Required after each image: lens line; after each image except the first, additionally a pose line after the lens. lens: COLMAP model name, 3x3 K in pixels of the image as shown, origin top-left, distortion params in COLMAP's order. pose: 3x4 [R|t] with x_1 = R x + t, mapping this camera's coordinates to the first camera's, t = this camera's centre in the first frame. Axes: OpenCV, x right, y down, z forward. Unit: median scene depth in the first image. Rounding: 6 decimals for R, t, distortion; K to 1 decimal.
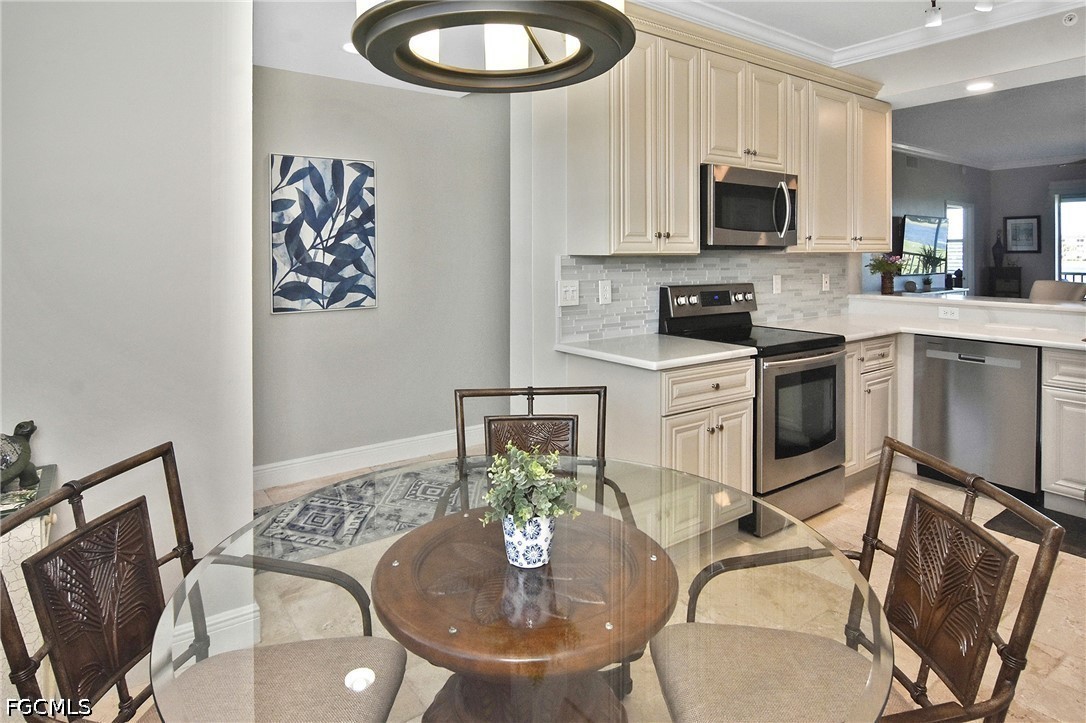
lens RADIAL K [[622.1, 0, 534.8], [0, 622.1, 259.6], [0, 0, 1]] dist [0.001062, -0.006613]
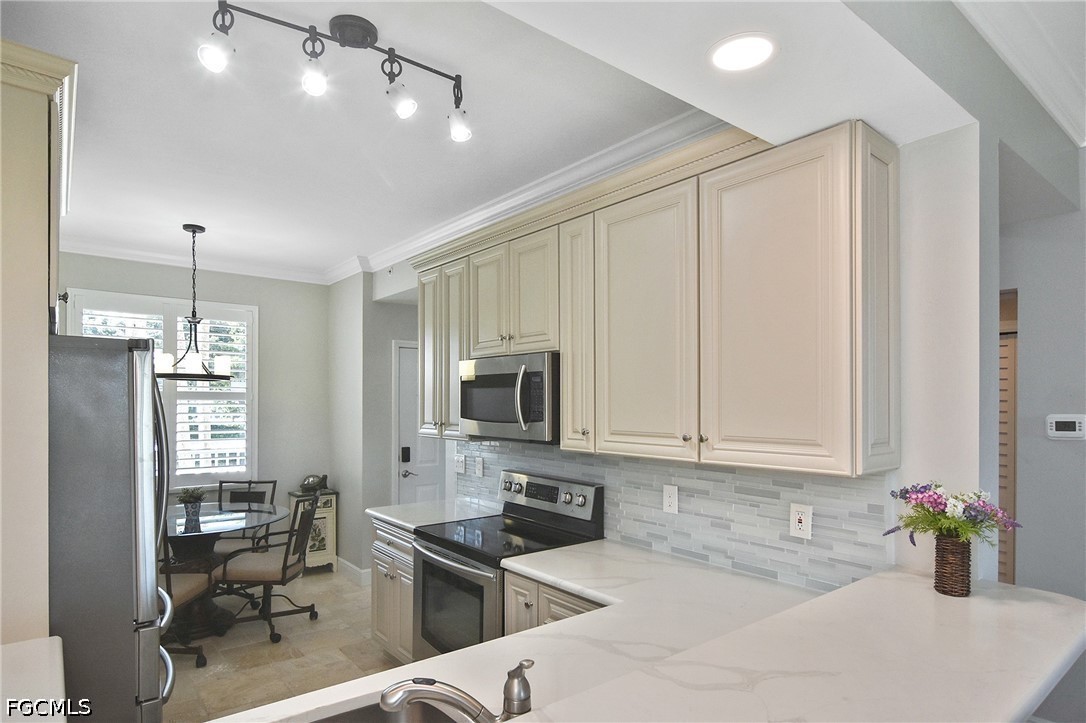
lens RADIAL K [[622.1, 0, 542.3], [0, 622.1, 406.7], [0, 0, 1]] dist [0.001062, -0.006613]
pose [[0.030464, 0.008918, -0.999496, 1.067980], [-0.015056, 0.999851, 0.008462, -0.063731], [0.999422, 0.014791, 0.030594, 0.852367]]
